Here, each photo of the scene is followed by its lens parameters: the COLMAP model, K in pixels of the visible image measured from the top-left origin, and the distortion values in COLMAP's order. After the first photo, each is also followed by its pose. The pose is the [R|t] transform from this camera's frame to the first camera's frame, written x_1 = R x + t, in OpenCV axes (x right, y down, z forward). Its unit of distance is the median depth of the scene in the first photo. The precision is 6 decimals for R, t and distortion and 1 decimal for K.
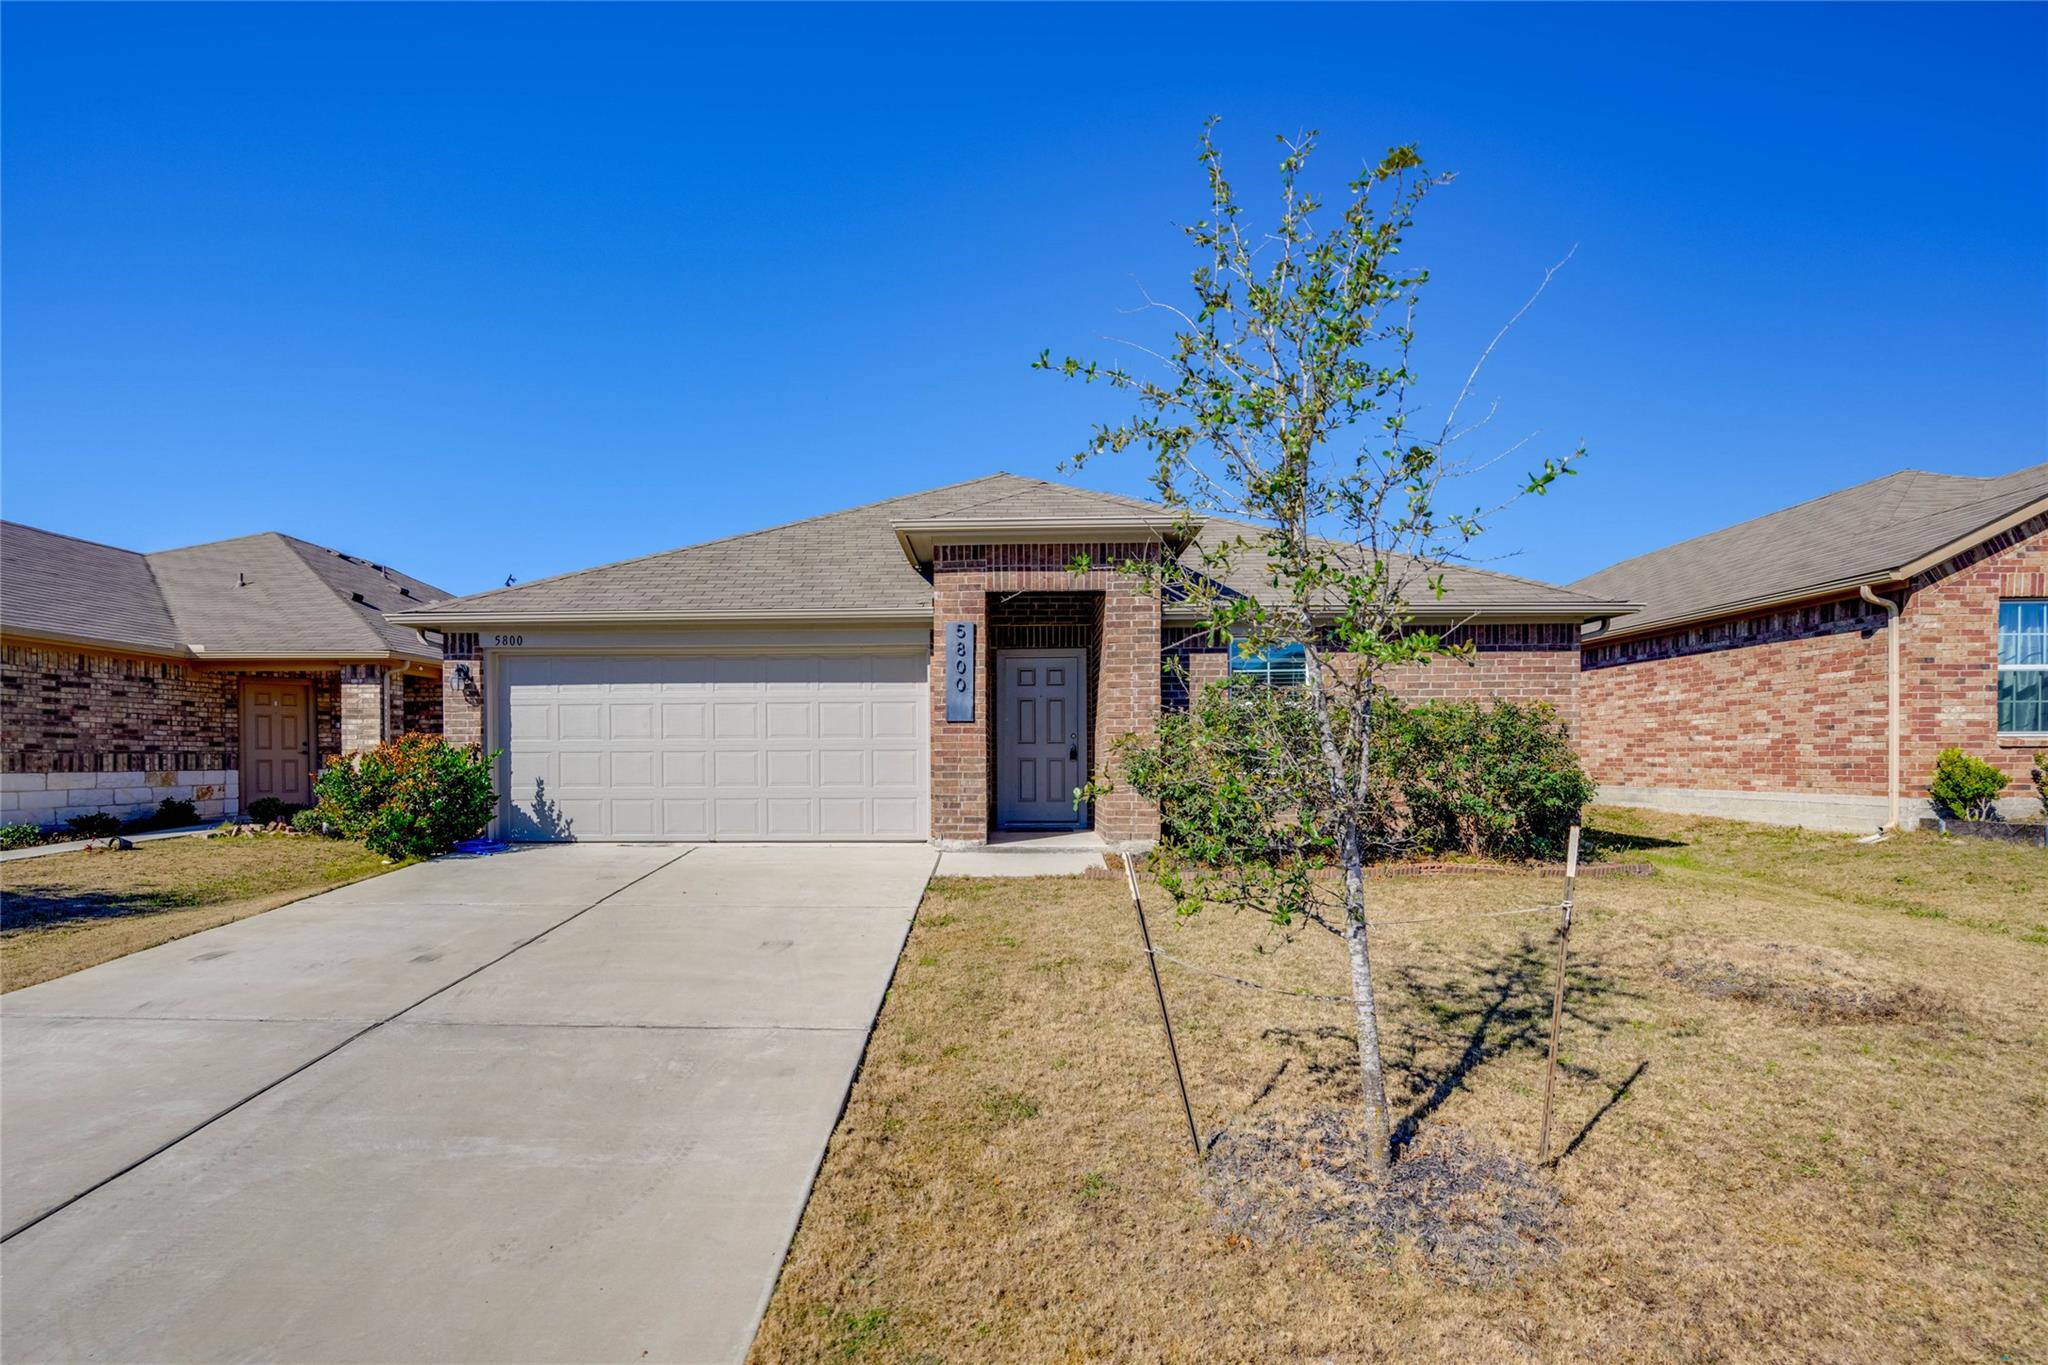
lens RADIAL K [[1067.8, 0, 964.6], [0, 1067.8, 775.7], [0, 0, 1]] dist [0.001228, -0.000179]
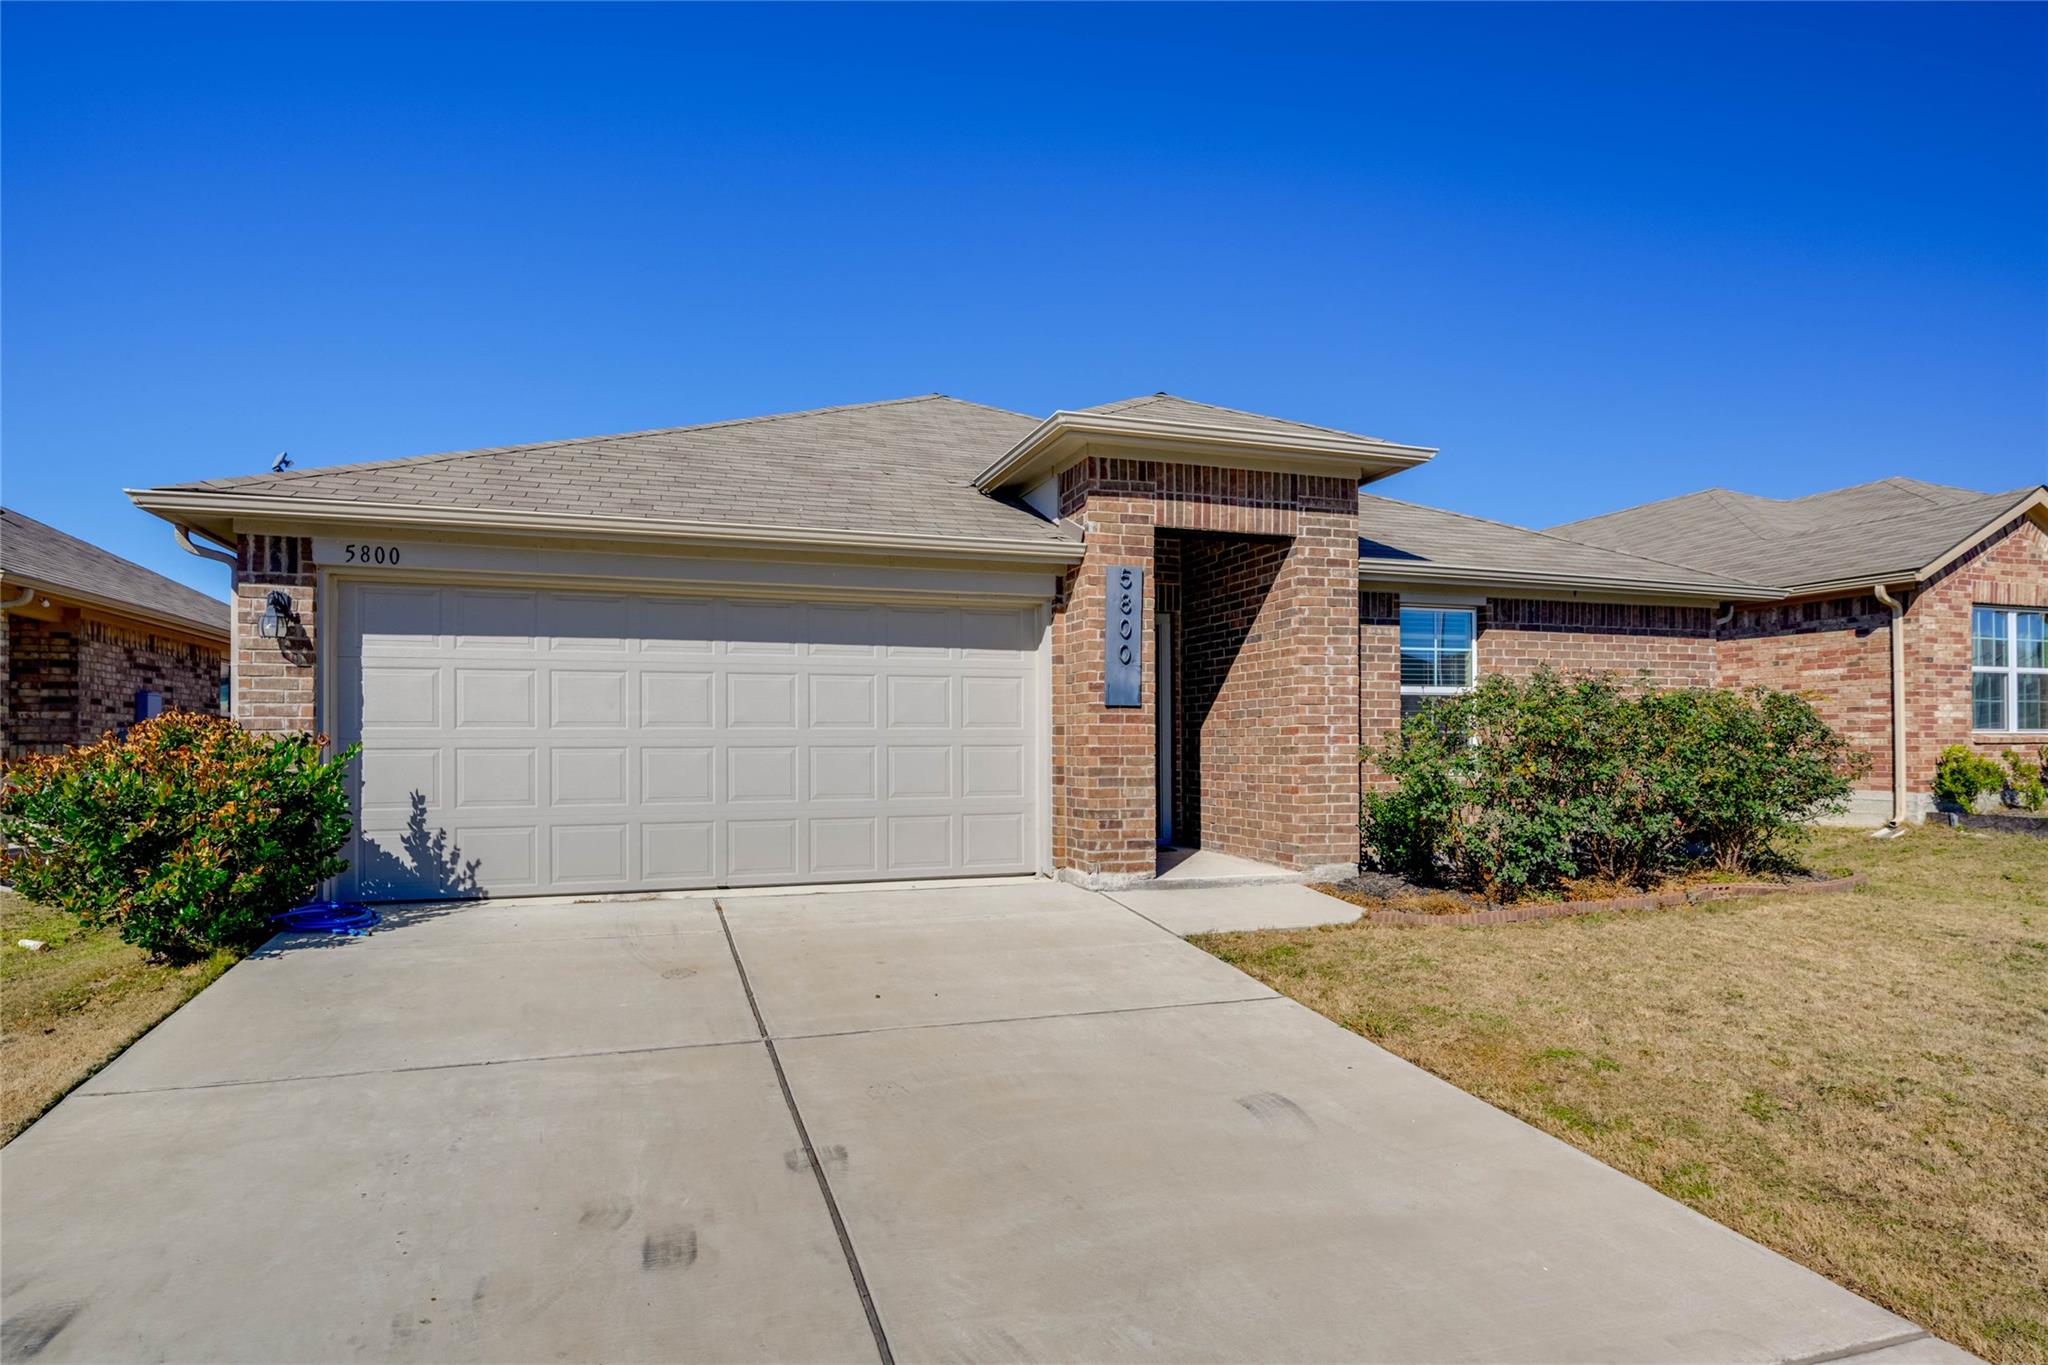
lens RADIAL K [[1113.9, 0, 1021.8], [0, 1113.9, 740.8], [0, 0, 1]] dist [-0.000071, -0.000414]
pose [[0.932649, 0.002400, 0.360777, -0.316611], [0.004696, 0.999812, -0.018791, -0.013307], [-0.360754, 0.019219, 0.932463, 0.315629]]
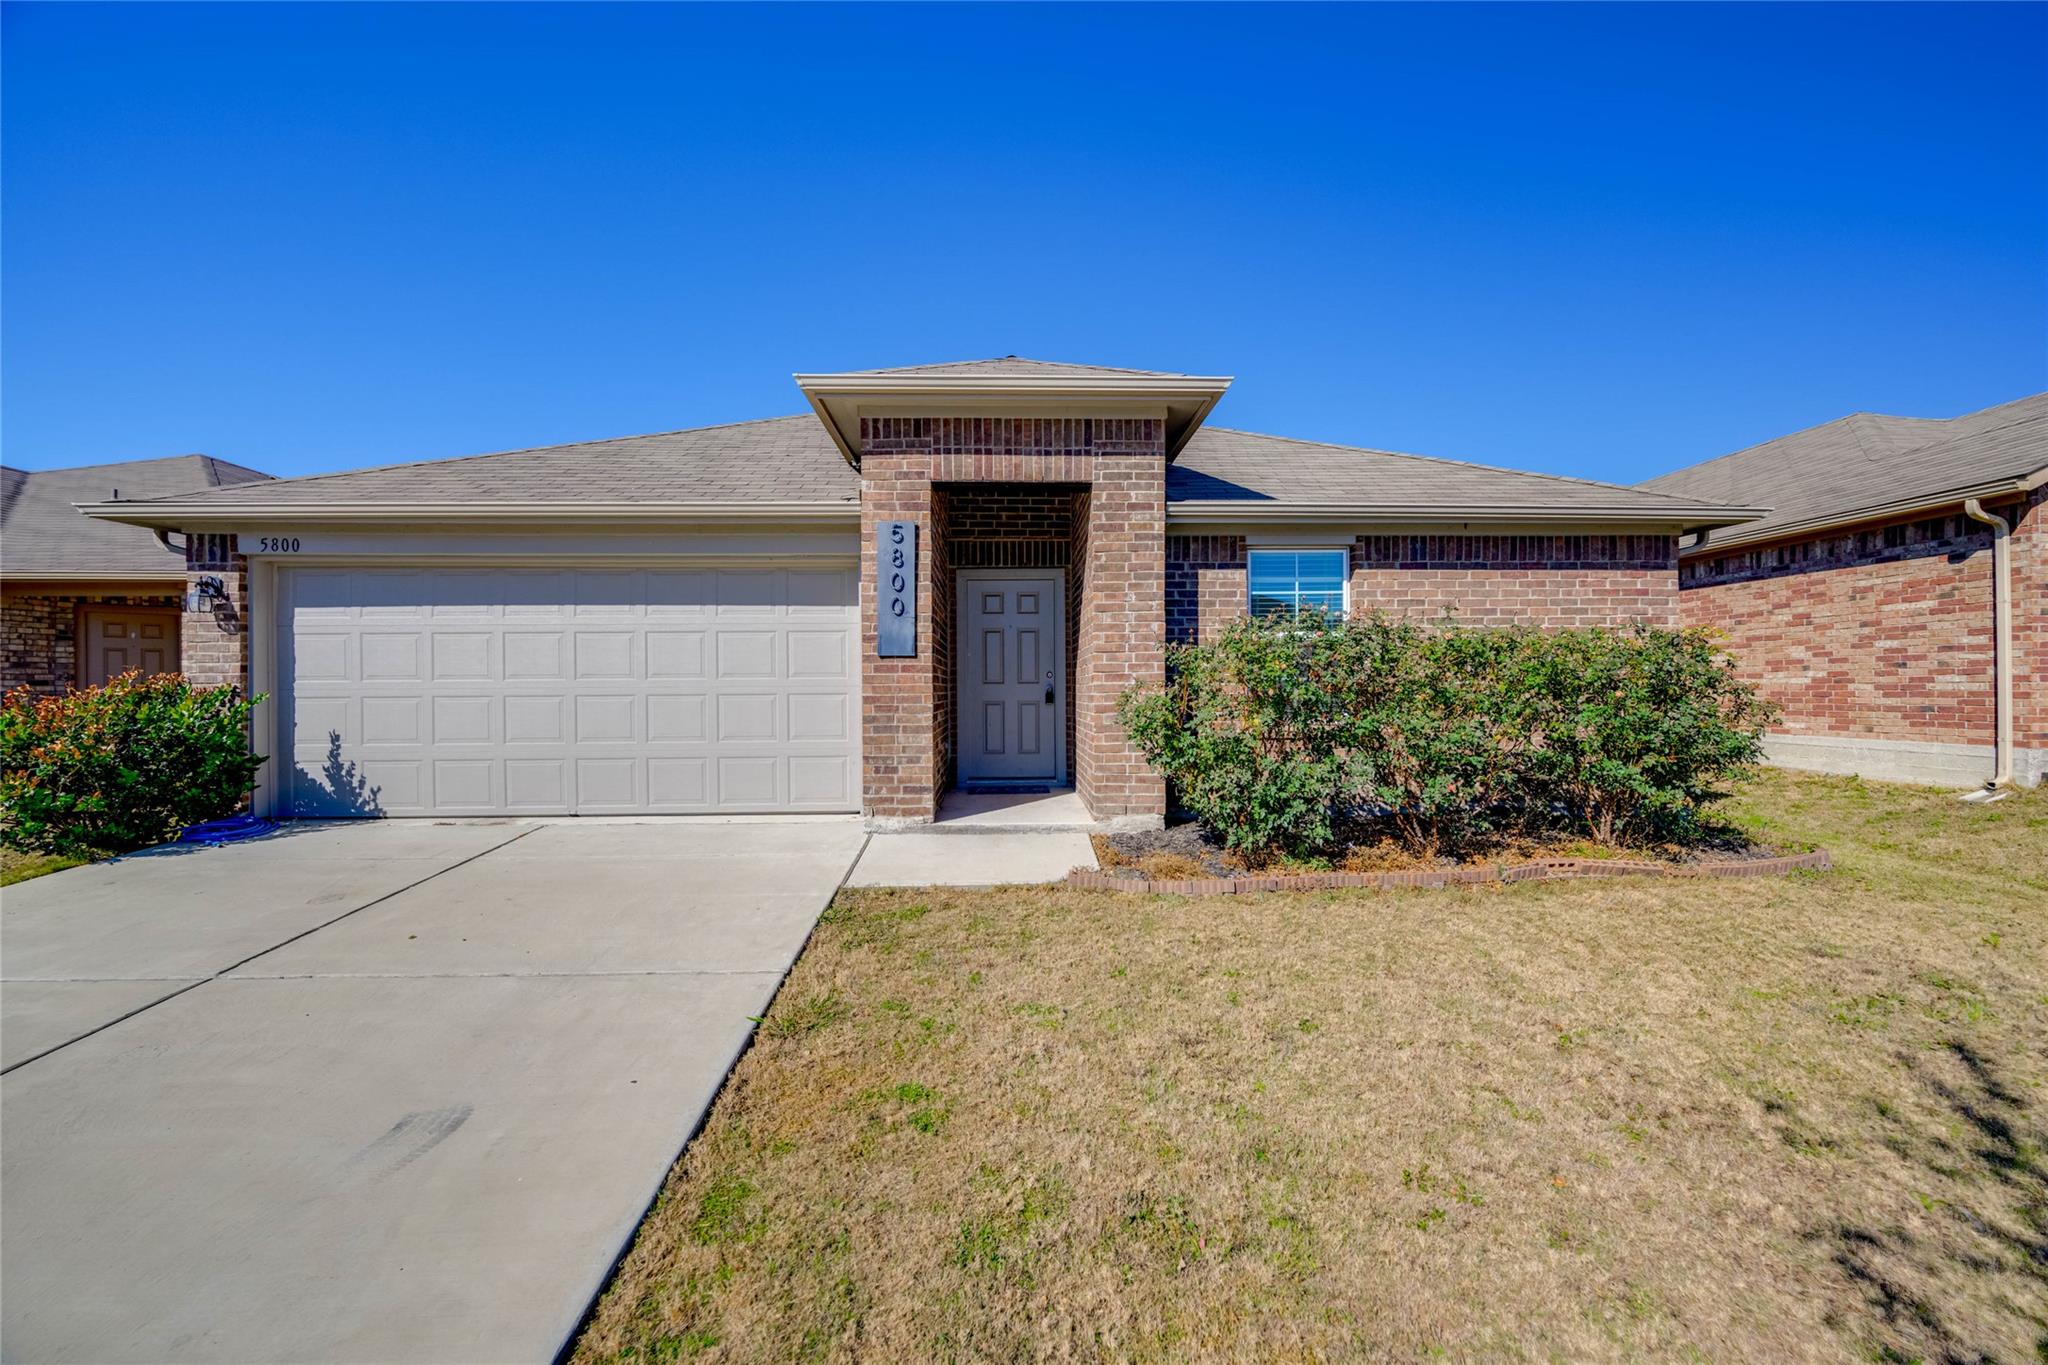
lens RADIAL K [[863.3, 0, 1019.4], [0, 863.3, 692.5], [0, 0, 1]] dist [-0.001437, 0.000321]
pose [[0.997696, -0.001221, 0.067831, 0.037600], [0.001980, 0.999936, -0.011135, -0.017987], [-0.067813, 0.011243, 0.997635, 0.377798]]
